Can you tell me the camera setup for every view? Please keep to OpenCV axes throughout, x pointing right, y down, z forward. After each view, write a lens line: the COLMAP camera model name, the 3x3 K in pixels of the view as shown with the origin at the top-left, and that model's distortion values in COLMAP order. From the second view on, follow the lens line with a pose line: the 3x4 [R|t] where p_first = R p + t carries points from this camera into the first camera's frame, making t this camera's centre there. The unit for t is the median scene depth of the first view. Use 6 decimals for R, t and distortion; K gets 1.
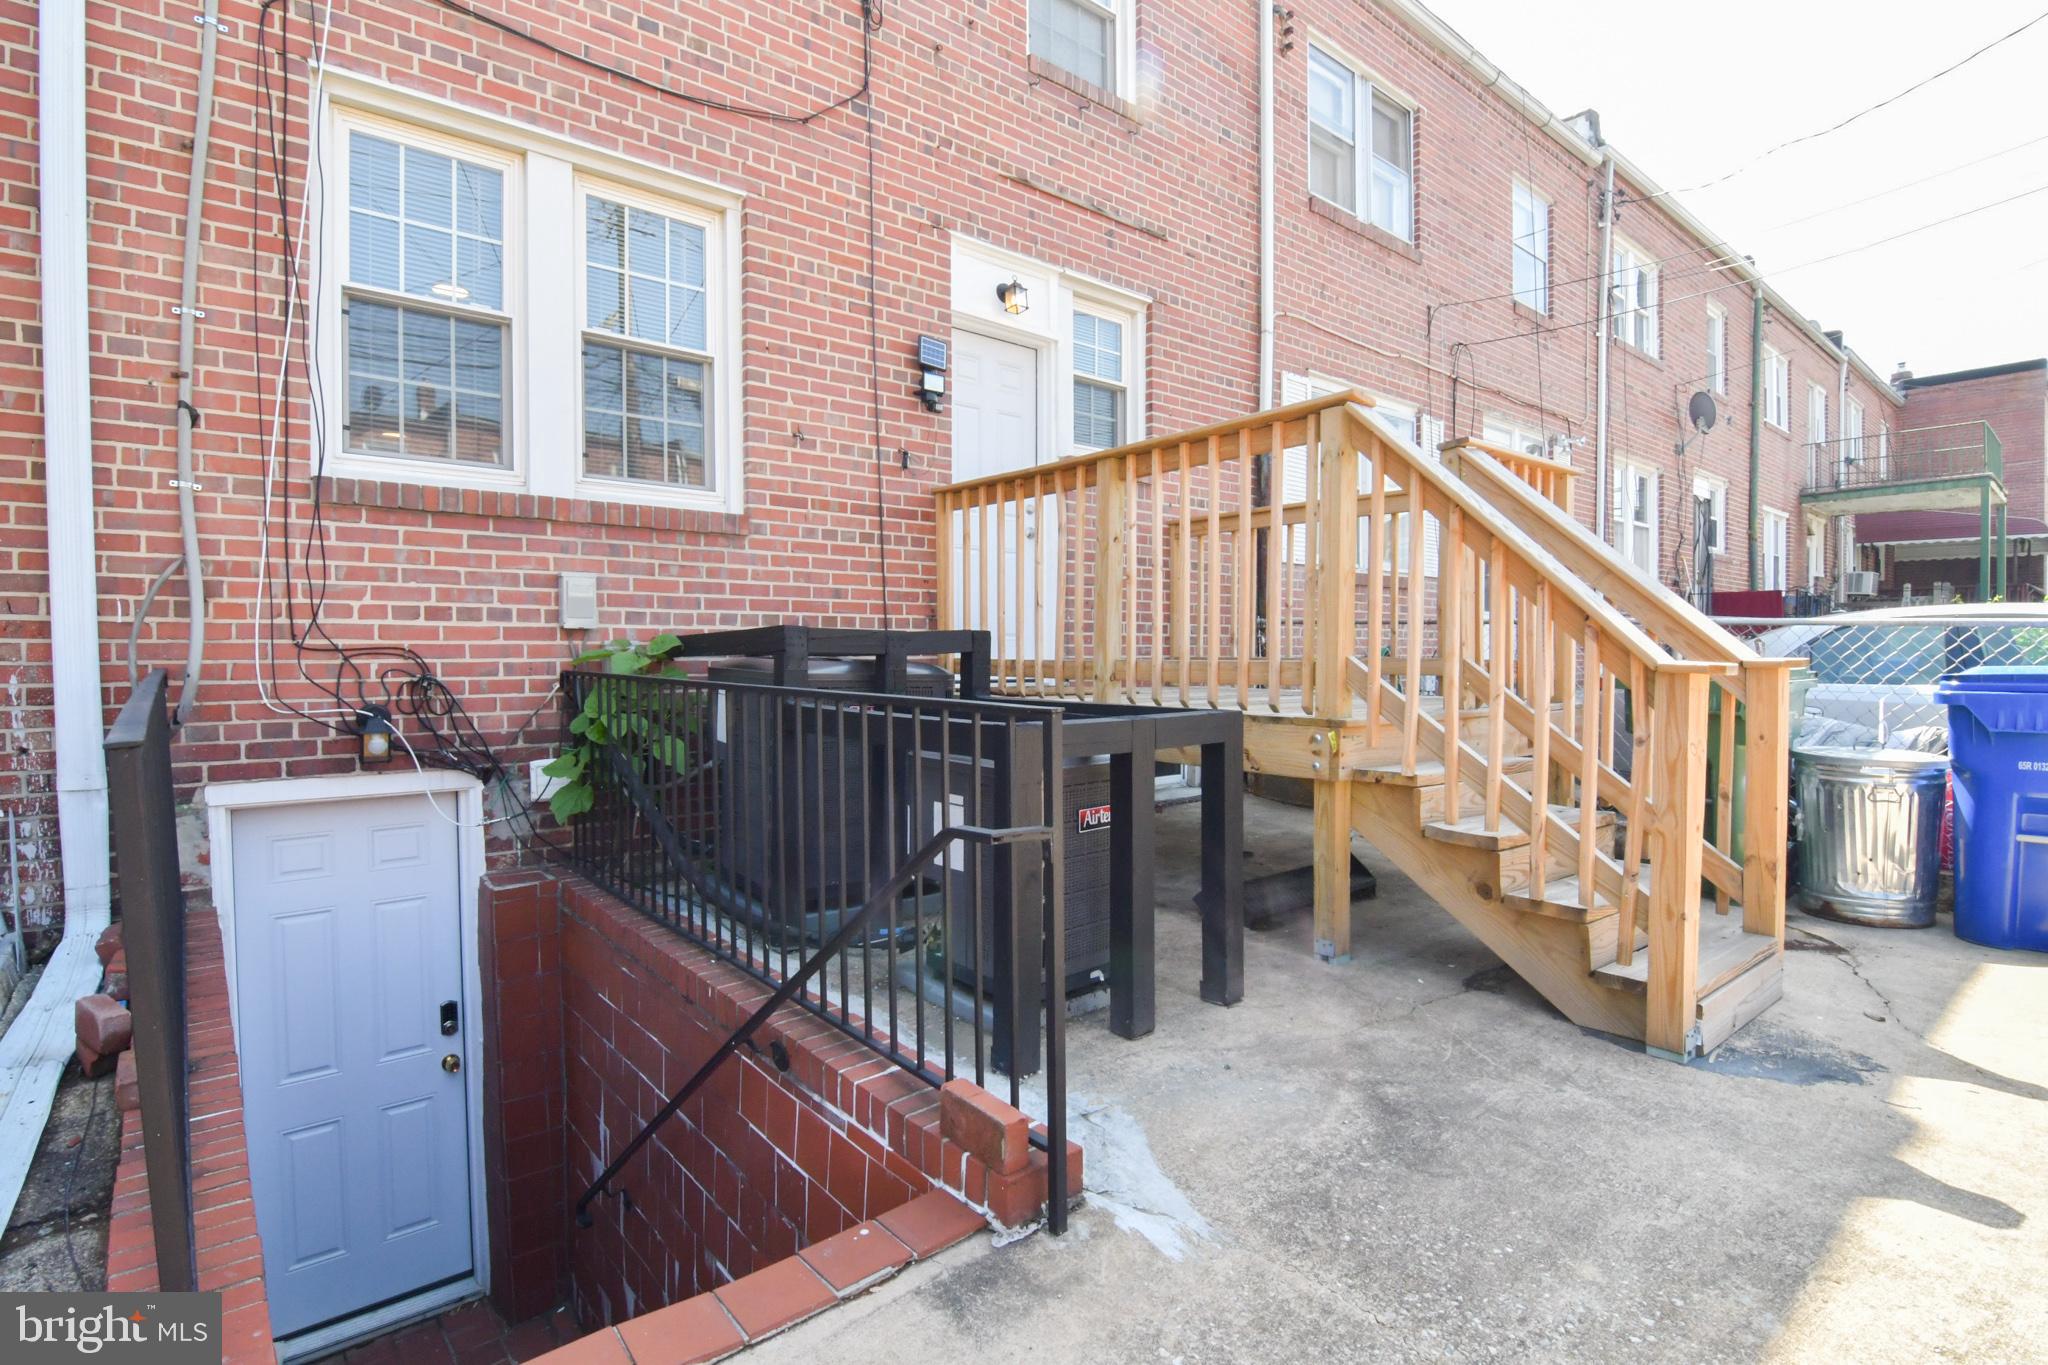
lens RADIAL K [[978.8, 0, 1023.1], [0, 978.8, 680.5], [0, 0, 1]] dist [-0.014245, -0.008188]
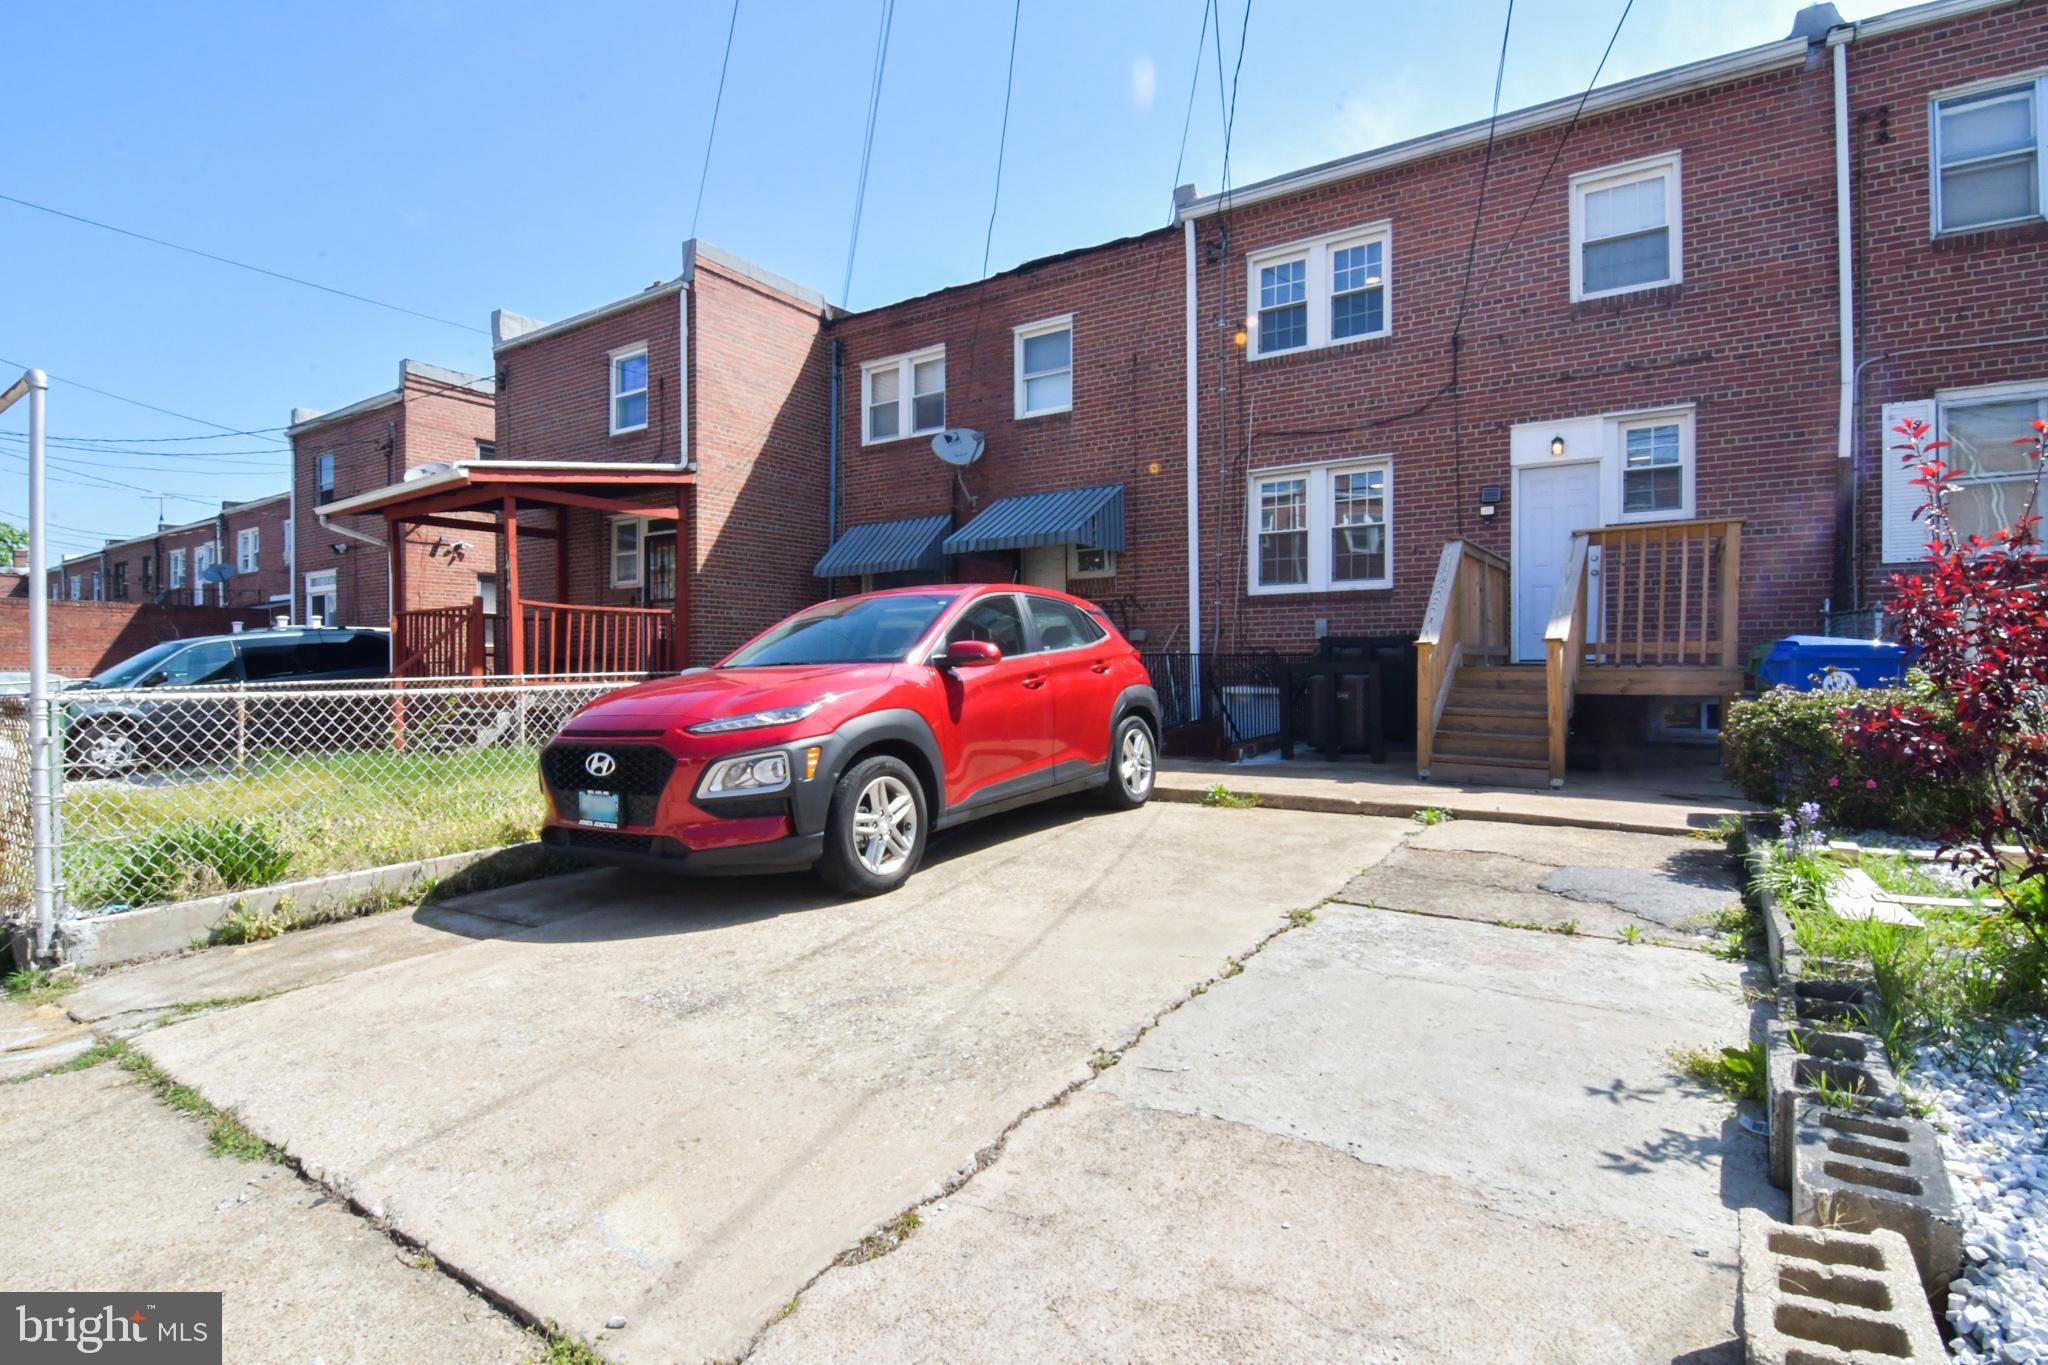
lens RADIAL K [[978.8, 0, 1010.0], [0, 978.8, 683.2], [0, 0, 1]] dist [-0.014245, -0.008188]
pose [[0.292430, 0.013018, -0.956198, 1.690165], [-0.022451, 0.999725, 0.006745, 0.063410], [0.956023, 0.019496, 0.292642, -0.566683]]
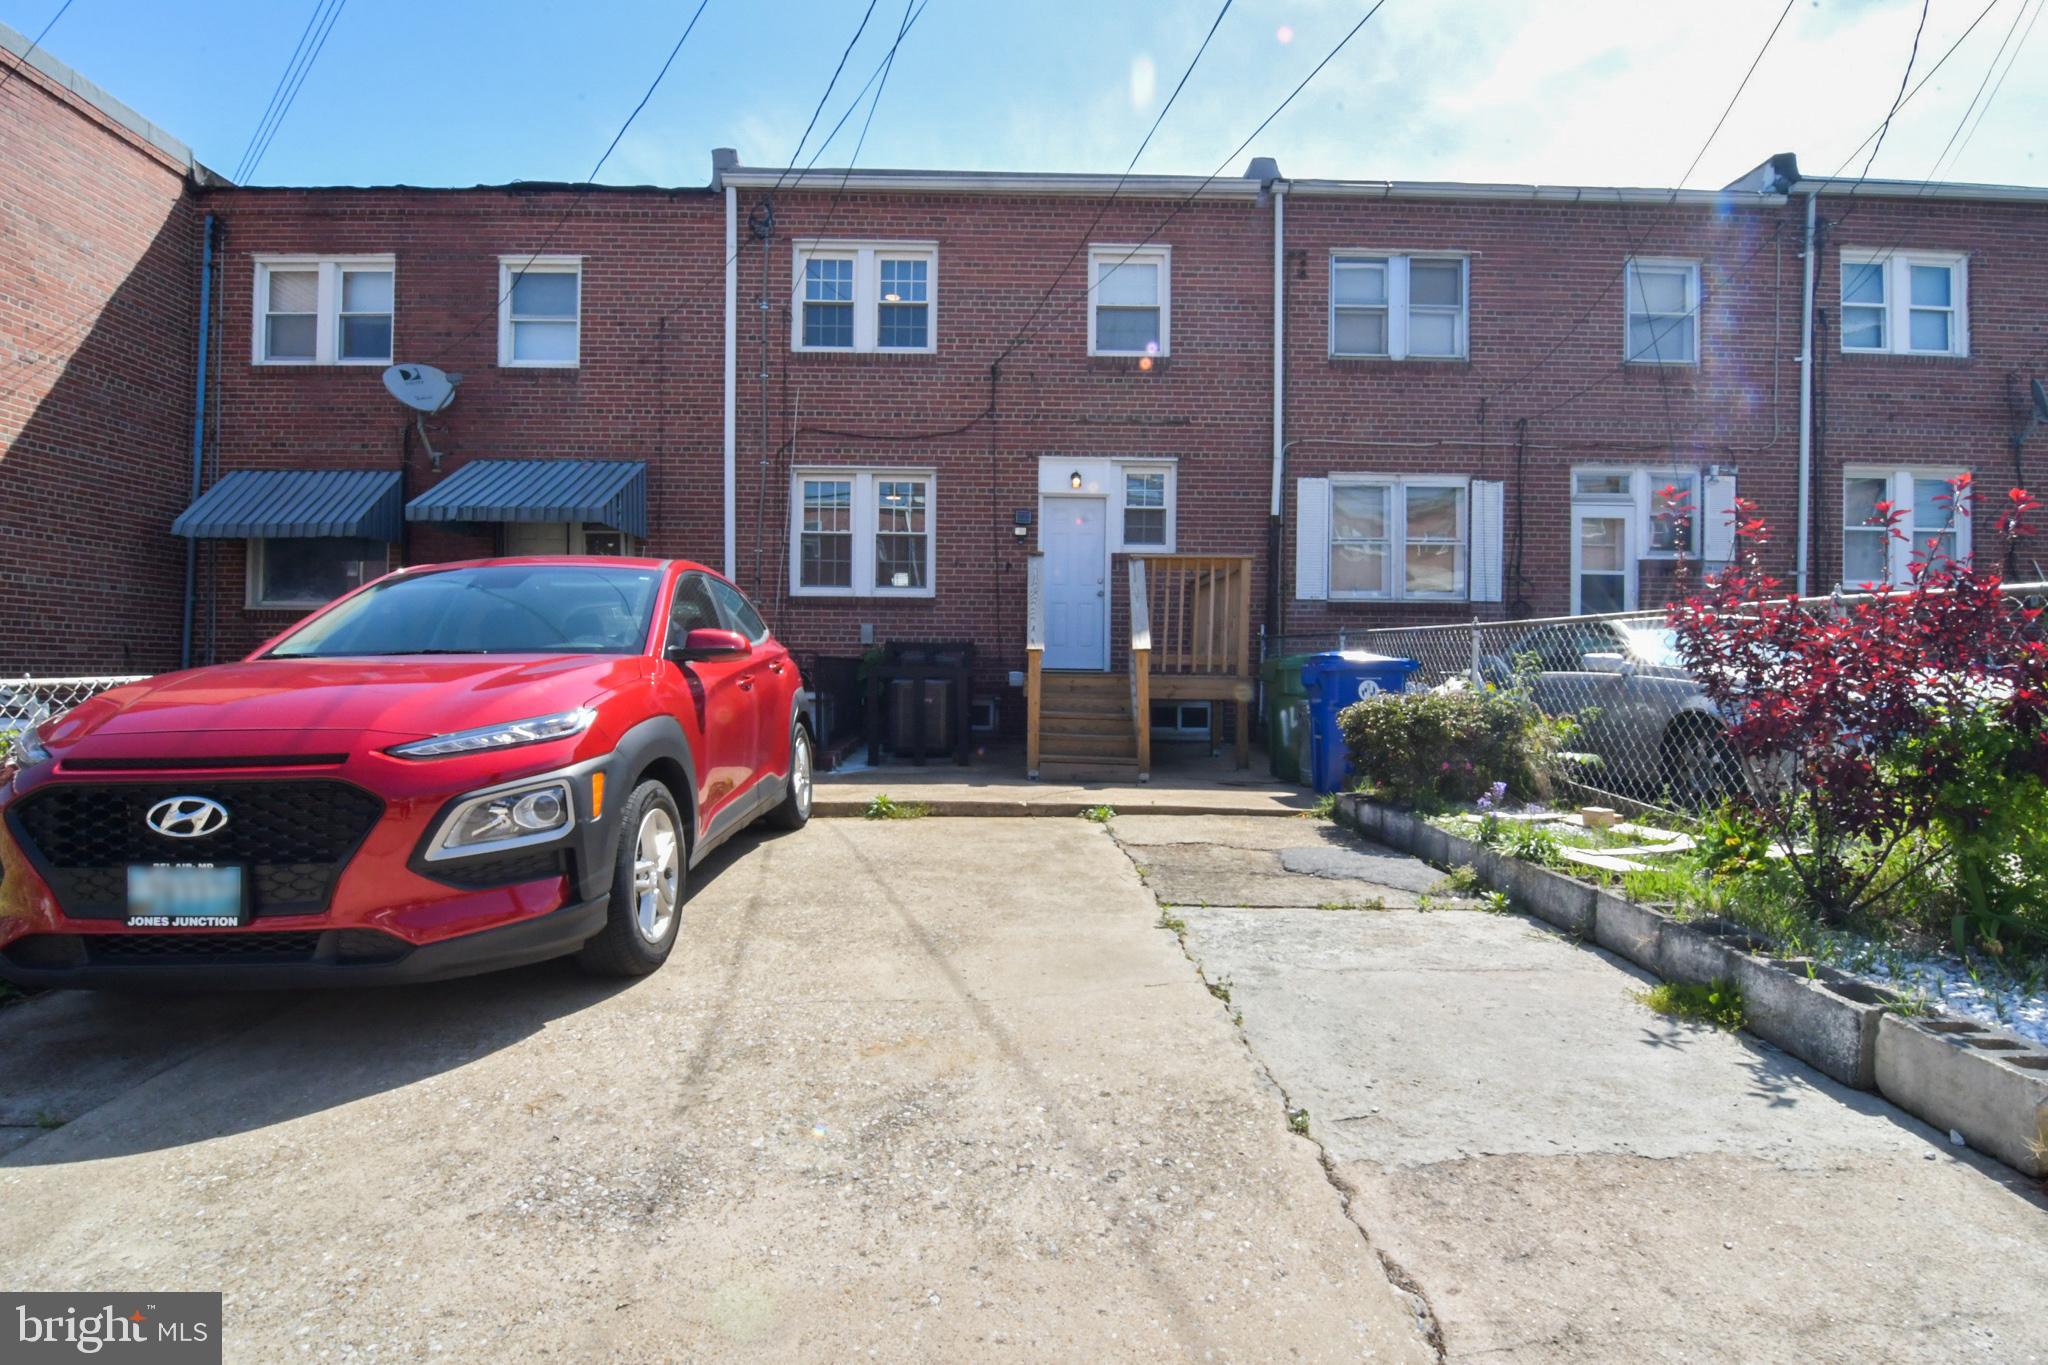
lens RADIAL K [[978.8, 0, 1014.9], [0, 978.8, 685.7], [0, 0, 1]] dist [-0.014245, -0.008188]
pose [[0.786488, 0.014261, -0.617440, 1.380520], [-0.028320, 0.999515, -0.012988, 0.077424], [0.616956, 0.027701, 0.786510, -0.794706]]
